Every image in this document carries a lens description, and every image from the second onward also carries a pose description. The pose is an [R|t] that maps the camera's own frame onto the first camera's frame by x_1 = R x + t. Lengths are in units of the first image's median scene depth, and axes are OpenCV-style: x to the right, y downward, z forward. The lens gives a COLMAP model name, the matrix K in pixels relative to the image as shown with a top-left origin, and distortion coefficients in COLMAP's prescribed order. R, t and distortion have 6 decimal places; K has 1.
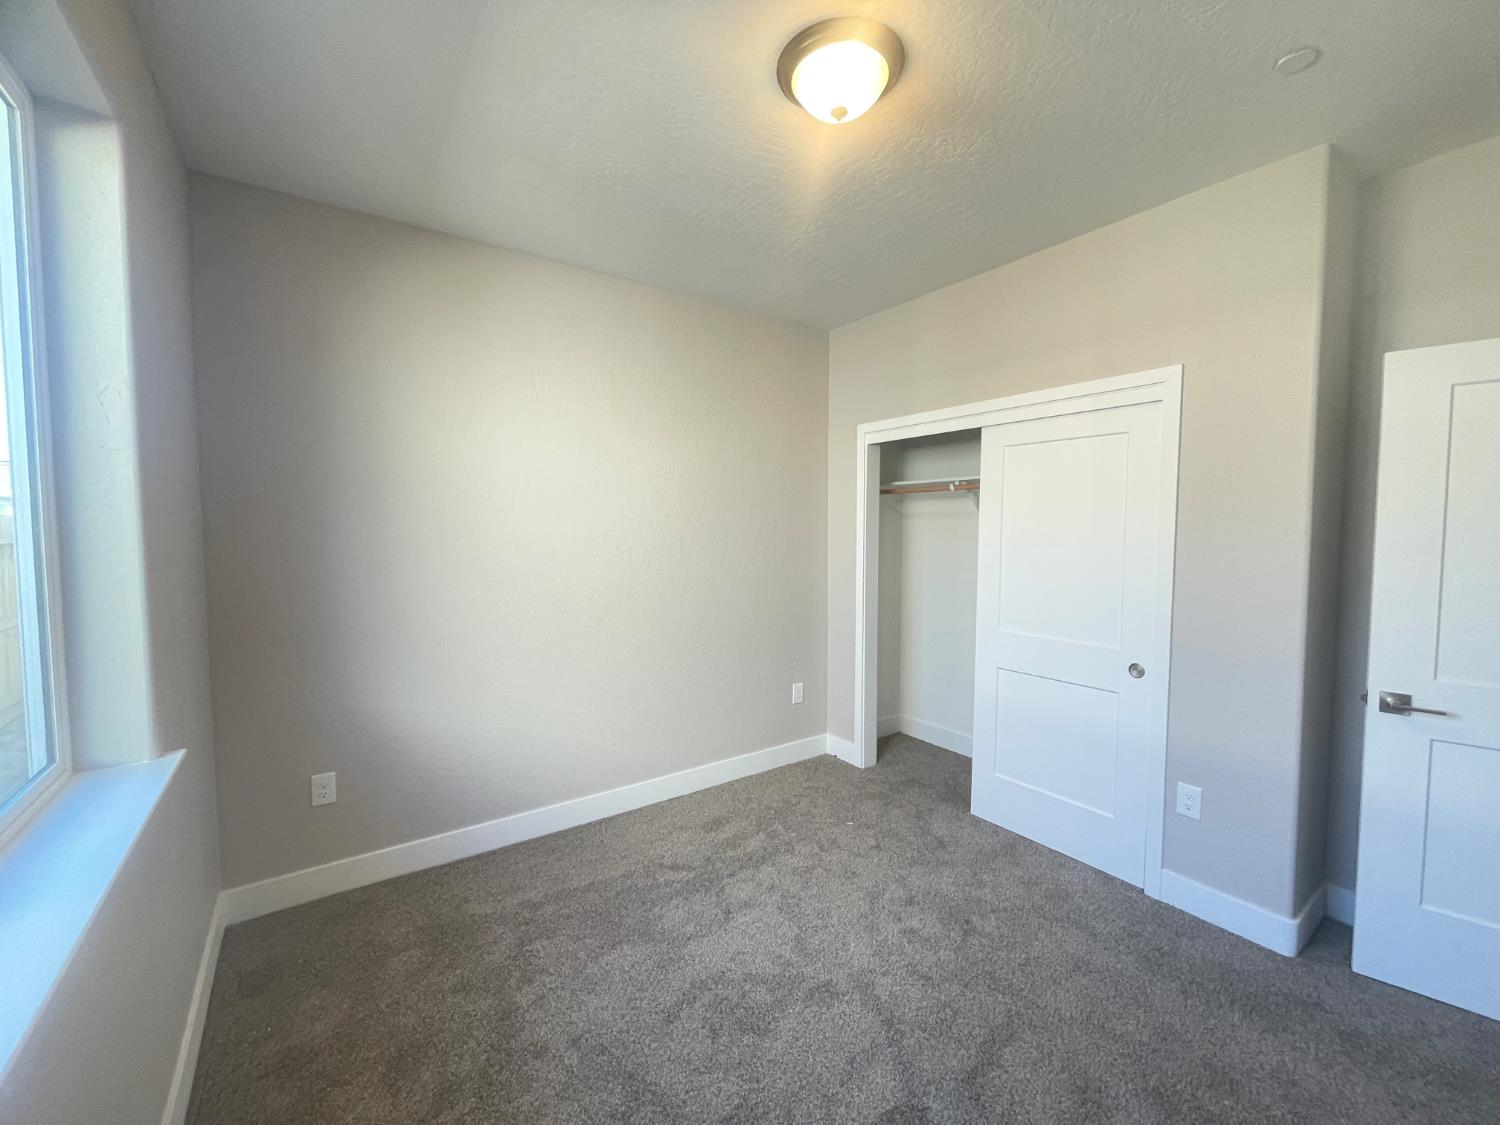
lens RADIAL K [[614.4, 0, 755.4], [0, 614.4, 559.7], [0, 0, 1]] dist [-0.003864, 0.000124]
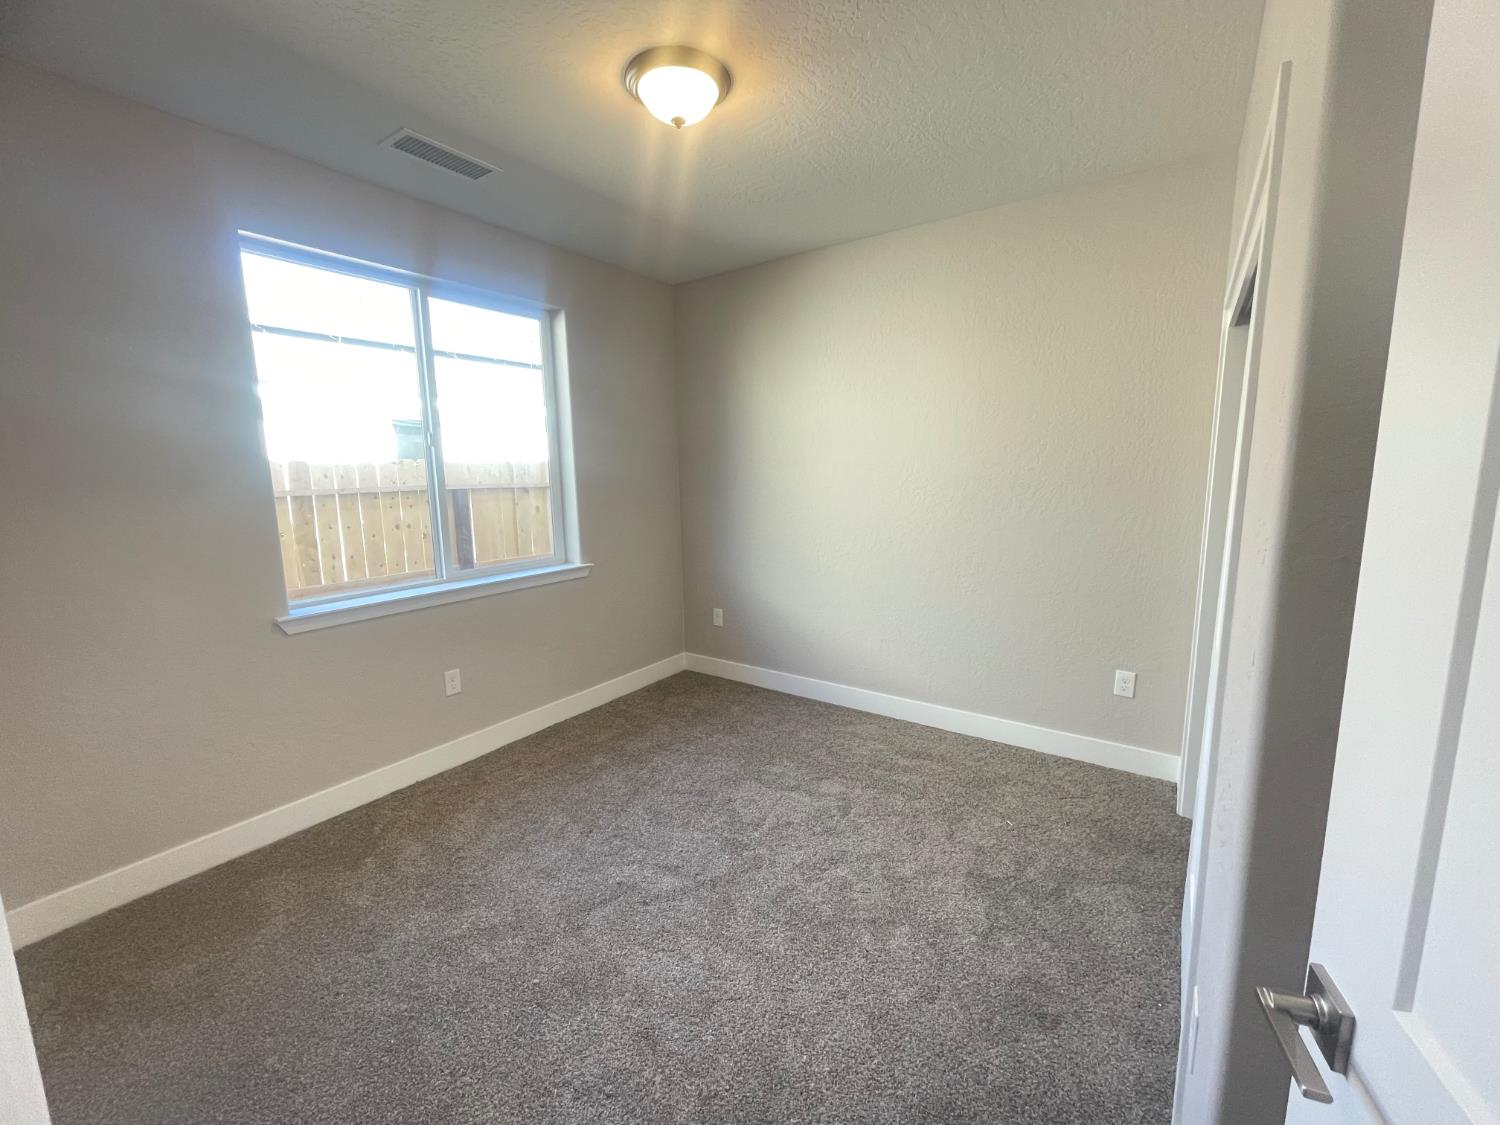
lens RADIAL K [[614.4, 0, 748.0], [0, 614.4, 562.3], [0, 0, 1]] dist [-0.003864, 0.000124]
pose [[0.328181, 0.137155, -0.934605, 0.856356], [-0.037550, 0.990515, 0.132174, -0.019714], [0.943868, -0.008283, 0.330218, 0.439083]]
